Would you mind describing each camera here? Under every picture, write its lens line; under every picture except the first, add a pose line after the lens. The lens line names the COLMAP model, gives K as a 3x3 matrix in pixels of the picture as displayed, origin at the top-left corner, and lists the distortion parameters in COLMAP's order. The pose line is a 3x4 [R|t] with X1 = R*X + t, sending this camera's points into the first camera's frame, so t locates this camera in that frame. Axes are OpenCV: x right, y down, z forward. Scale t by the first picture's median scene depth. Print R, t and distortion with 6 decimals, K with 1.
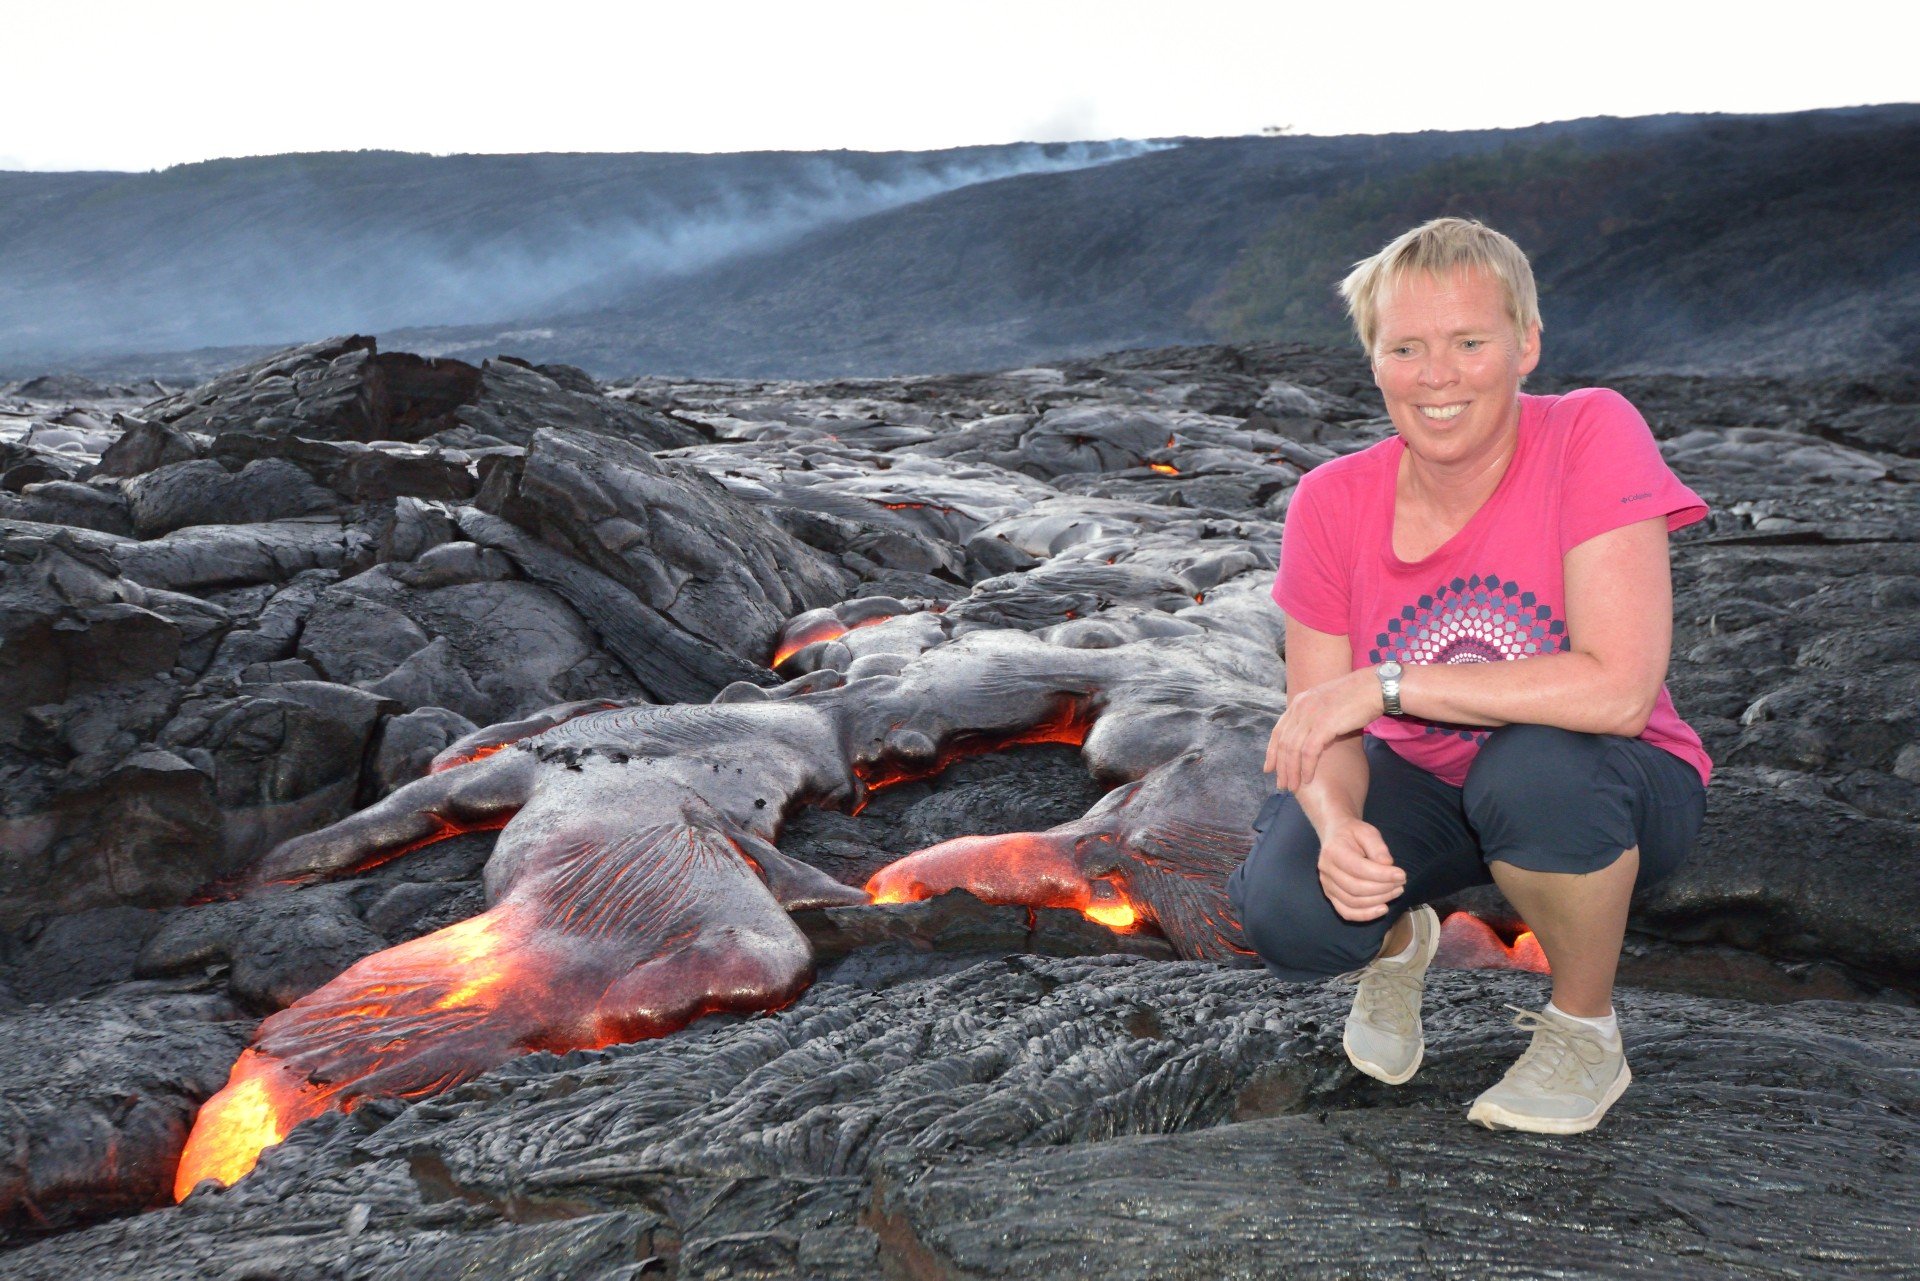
lens RADIAL K [[1801.0, 0, 960.0], [0, 1801.0, 640.5], [0, 0, 1]] dist [0.003481, -0.004287]
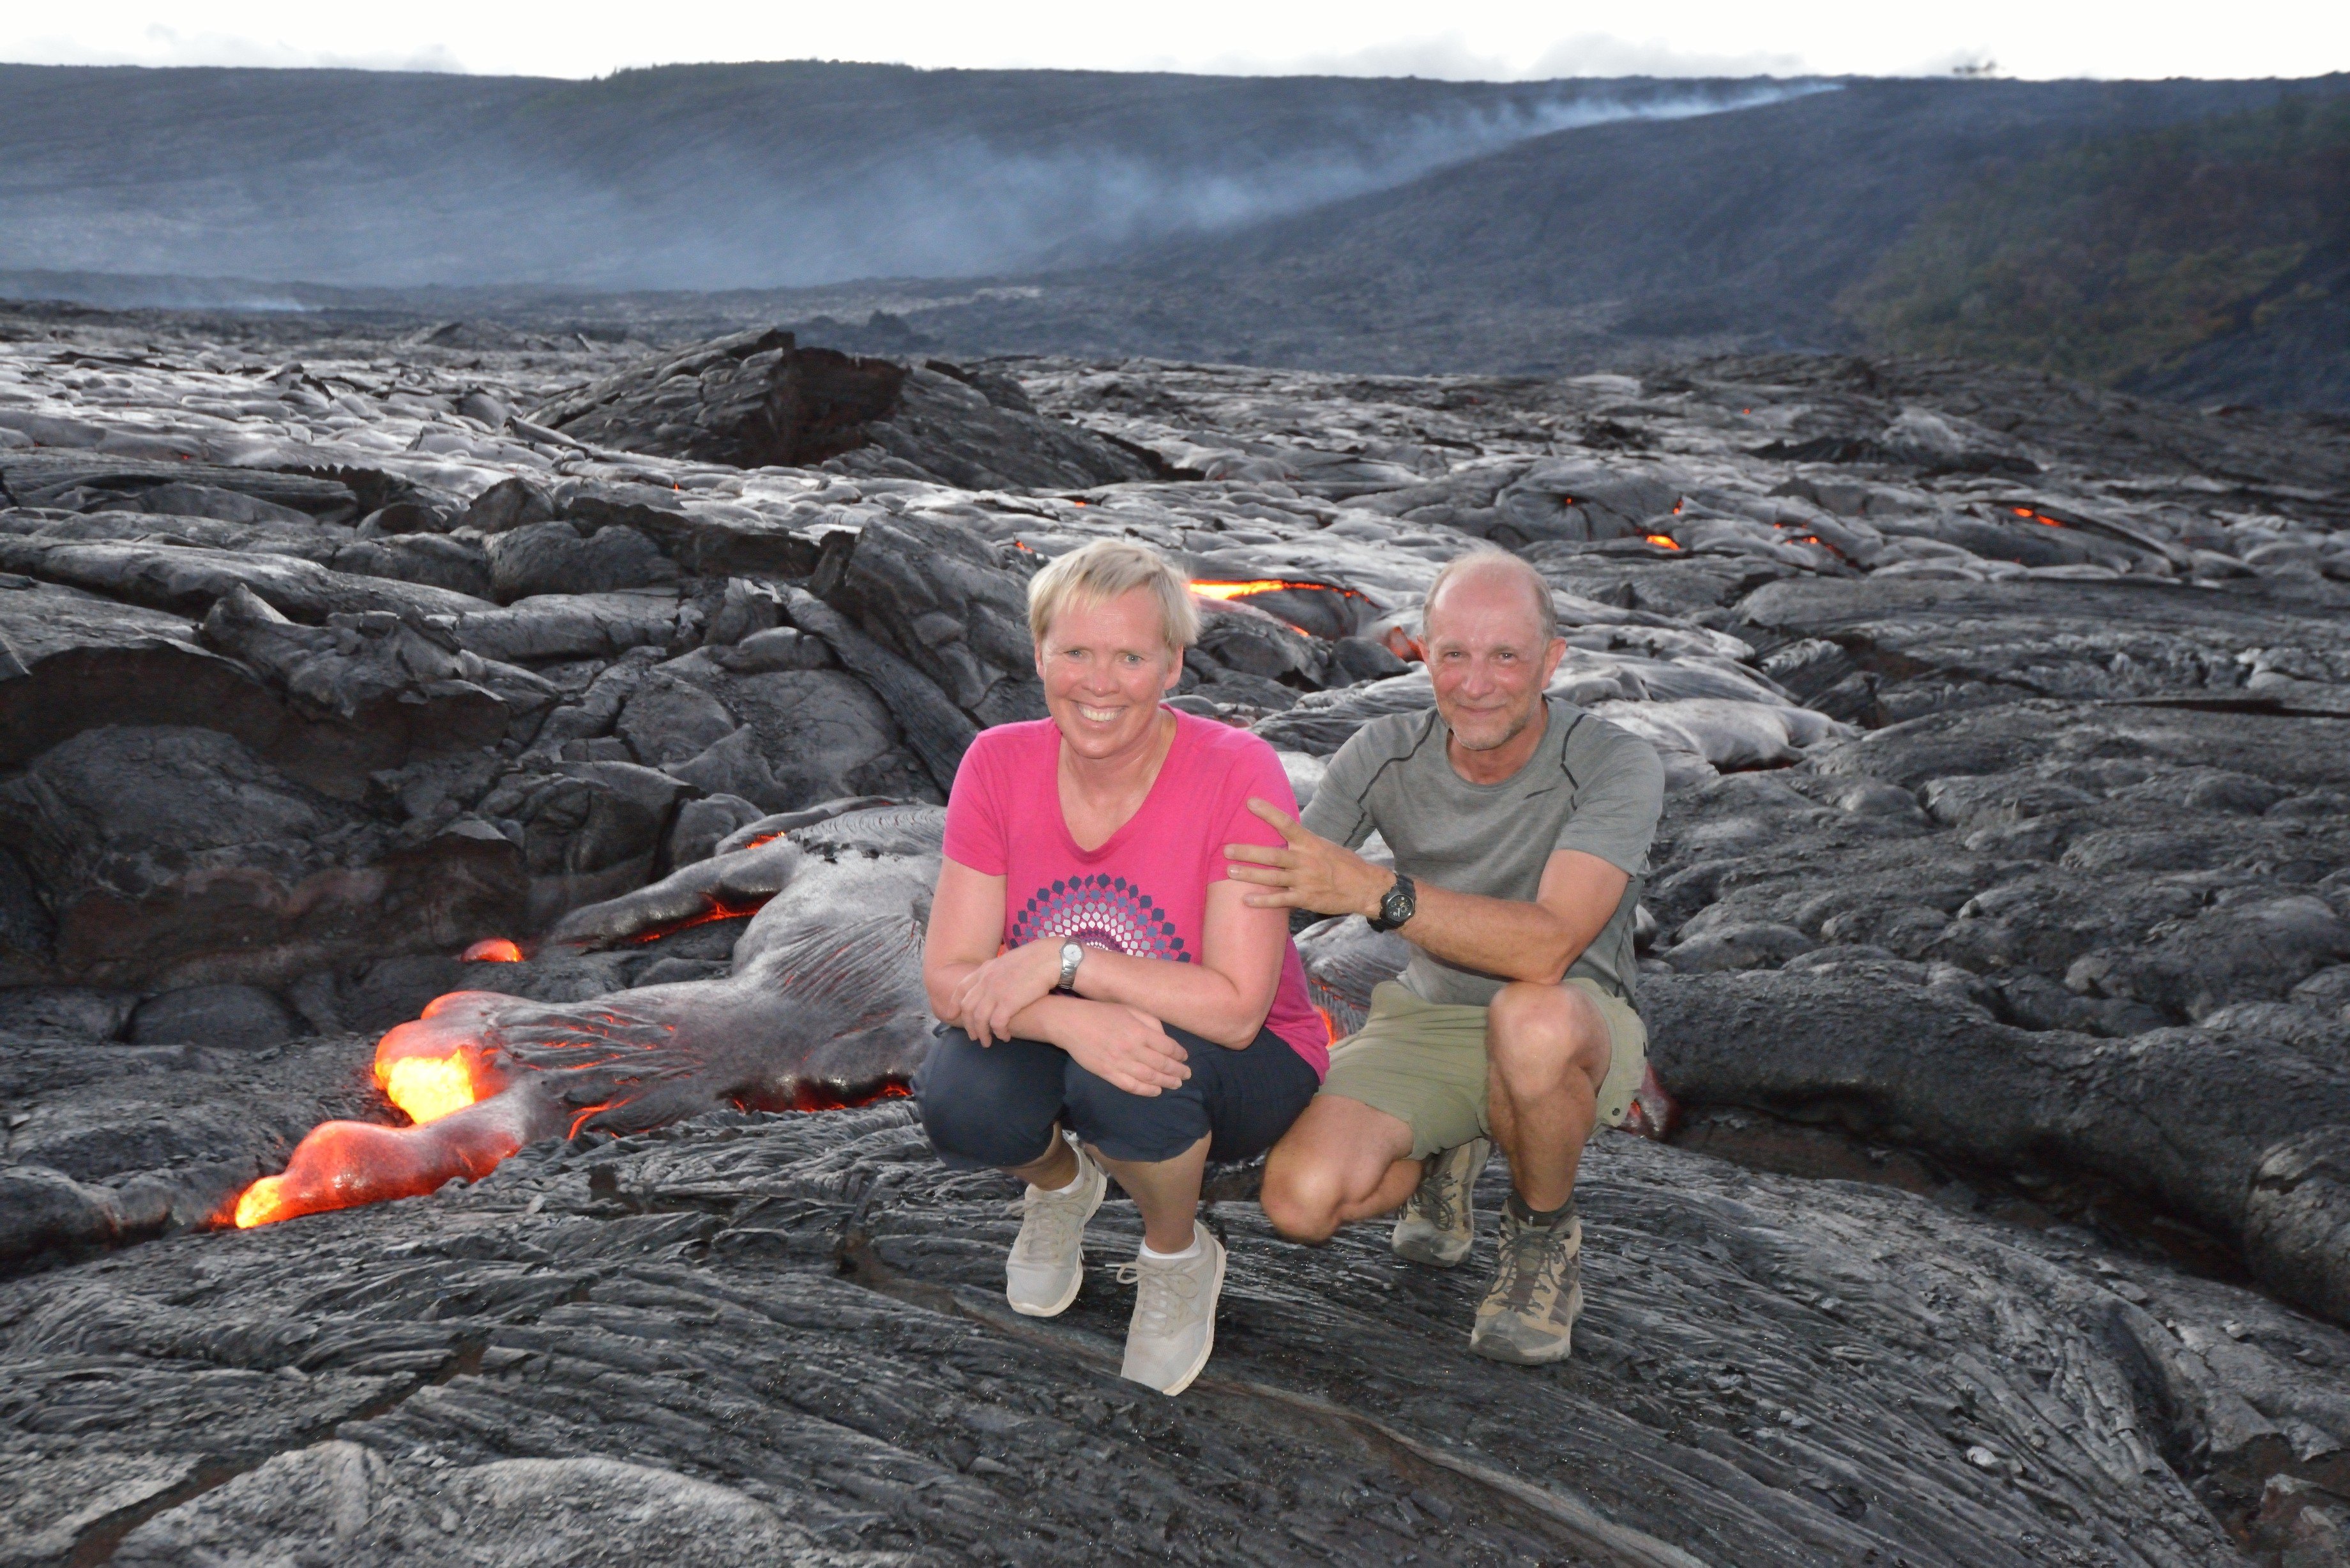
lens RADIAL K [[2204.1, 0, 1175.0], [0, 2204.1, 784.0], [0, 0, 1]] dist [0.003481, -0.004287]
pose [[0.986176, 0.078461, -0.145947, 0.129854], [-0.071885, 0.996169, 0.049809, -0.043050], [0.149296, -0.038629, 0.988038, -0.207406]]
